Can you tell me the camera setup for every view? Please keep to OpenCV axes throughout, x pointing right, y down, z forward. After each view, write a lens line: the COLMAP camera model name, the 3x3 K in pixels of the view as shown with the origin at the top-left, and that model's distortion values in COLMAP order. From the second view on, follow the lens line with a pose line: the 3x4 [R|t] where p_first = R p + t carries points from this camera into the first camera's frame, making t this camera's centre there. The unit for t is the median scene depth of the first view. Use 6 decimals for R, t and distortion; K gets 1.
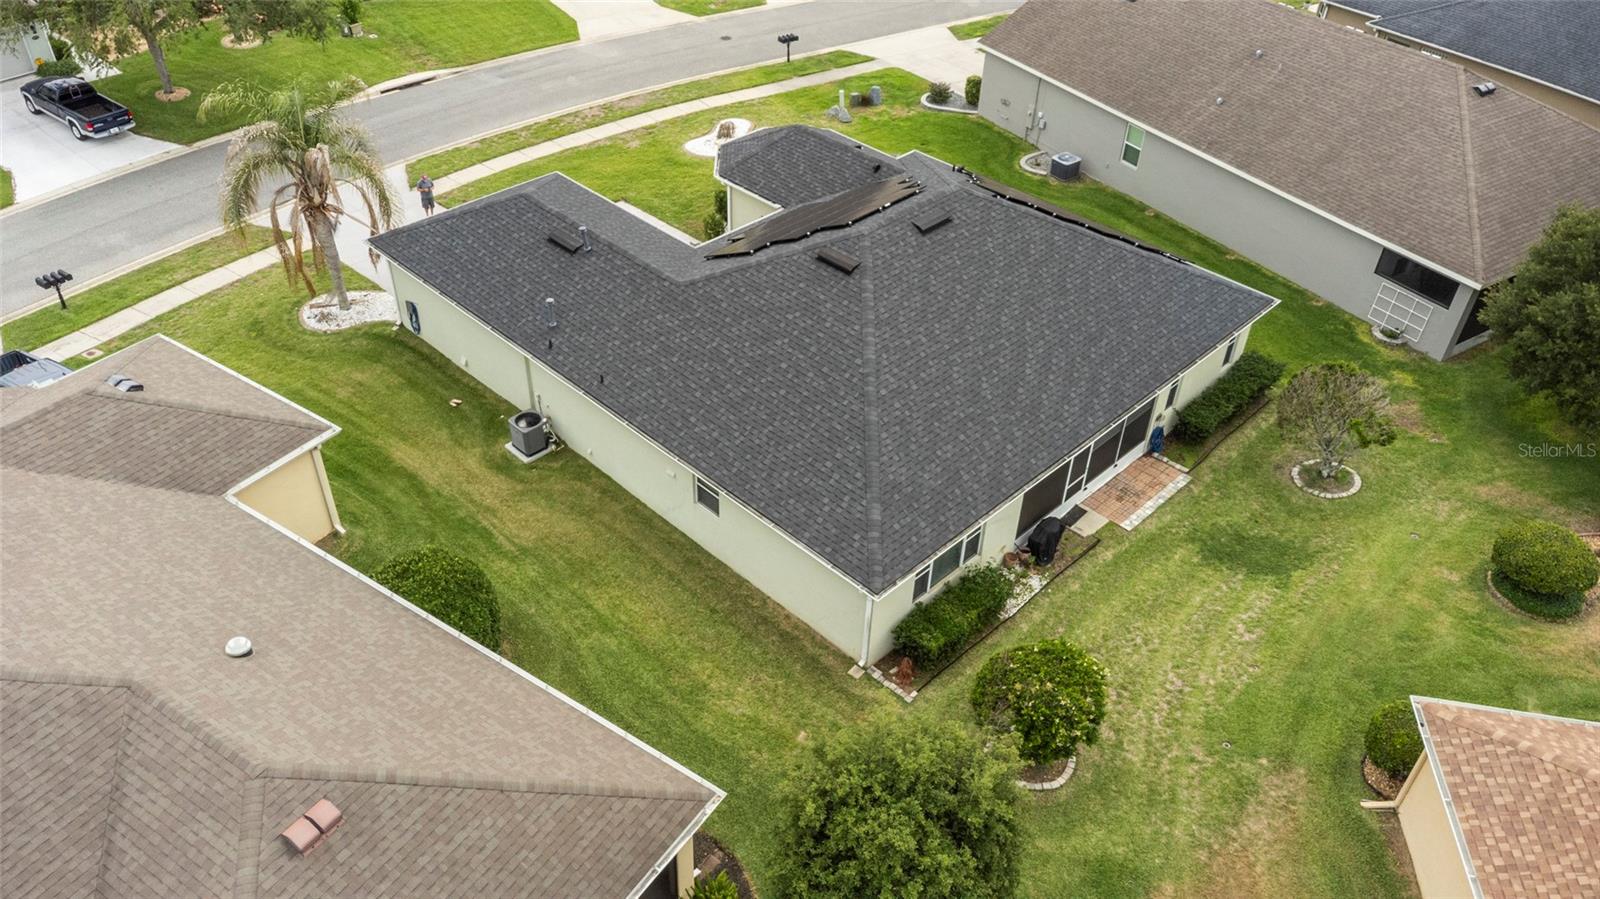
lens RADIAL K [[1189.3, 0, 796.7], [0, 1189.3, 445.9], [0, 0, 1]] dist [0.008500, 0.085701]
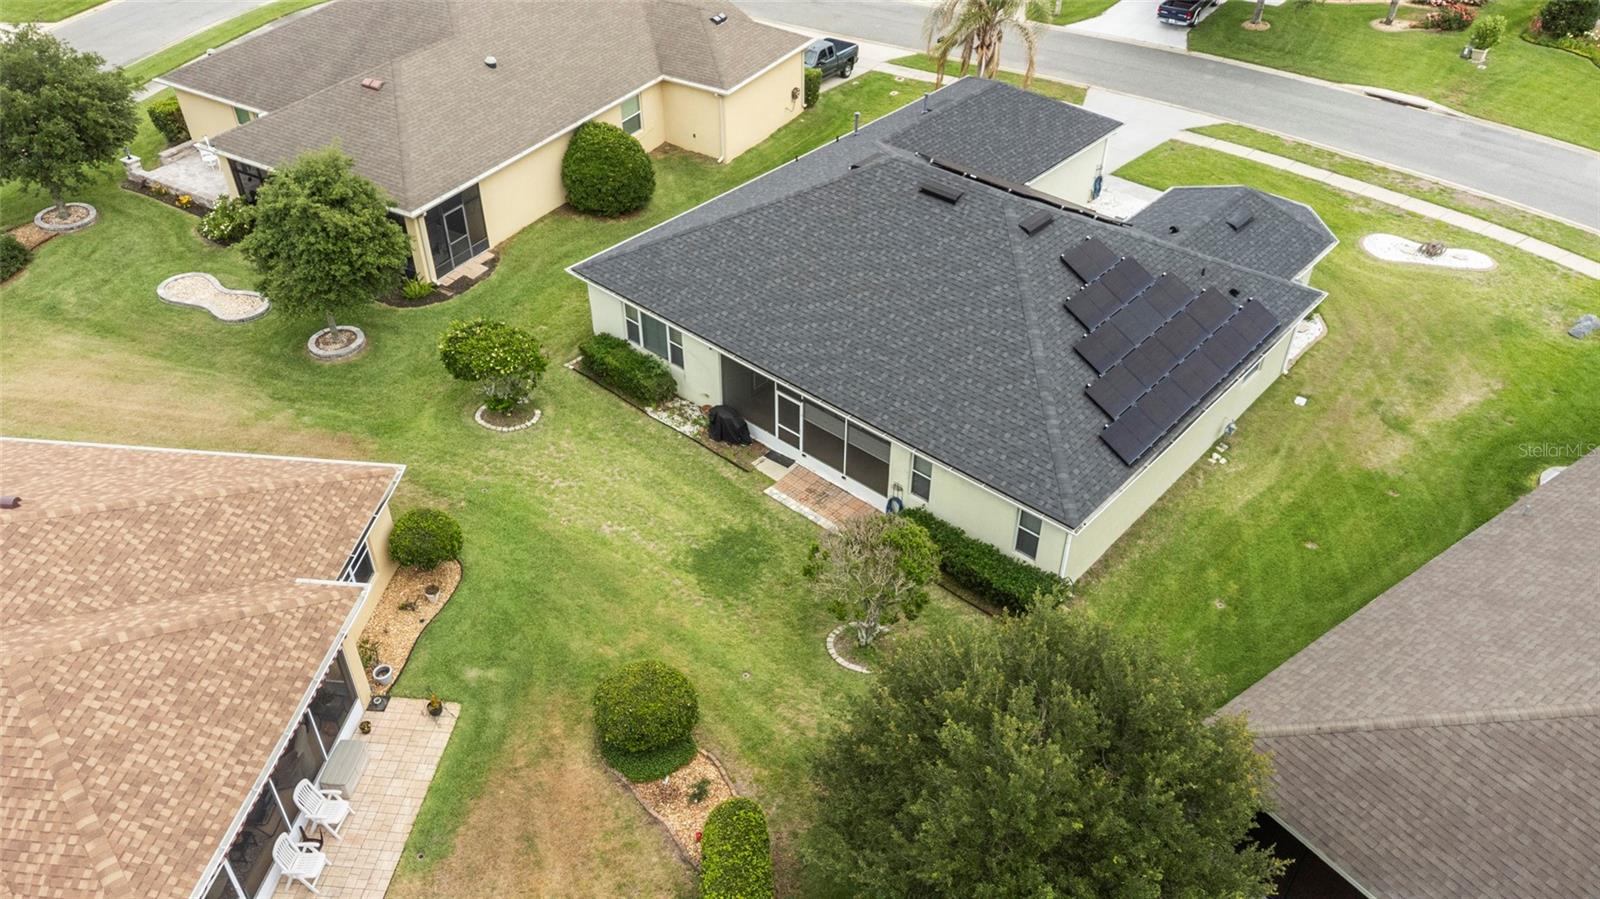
lens RADIAL K [[1189.3, 0, 796.7], [0, 1189.3, 445.9], [0, 0, 1]] dist [0.008500, 0.085701]
pose [[0.057239, 0.596121, -0.800852, 0.680344], [-0.621734, 0.648913, 0.438587, -0.267034], [0.781134, 0.472813, 0.407772, 0.364668]]
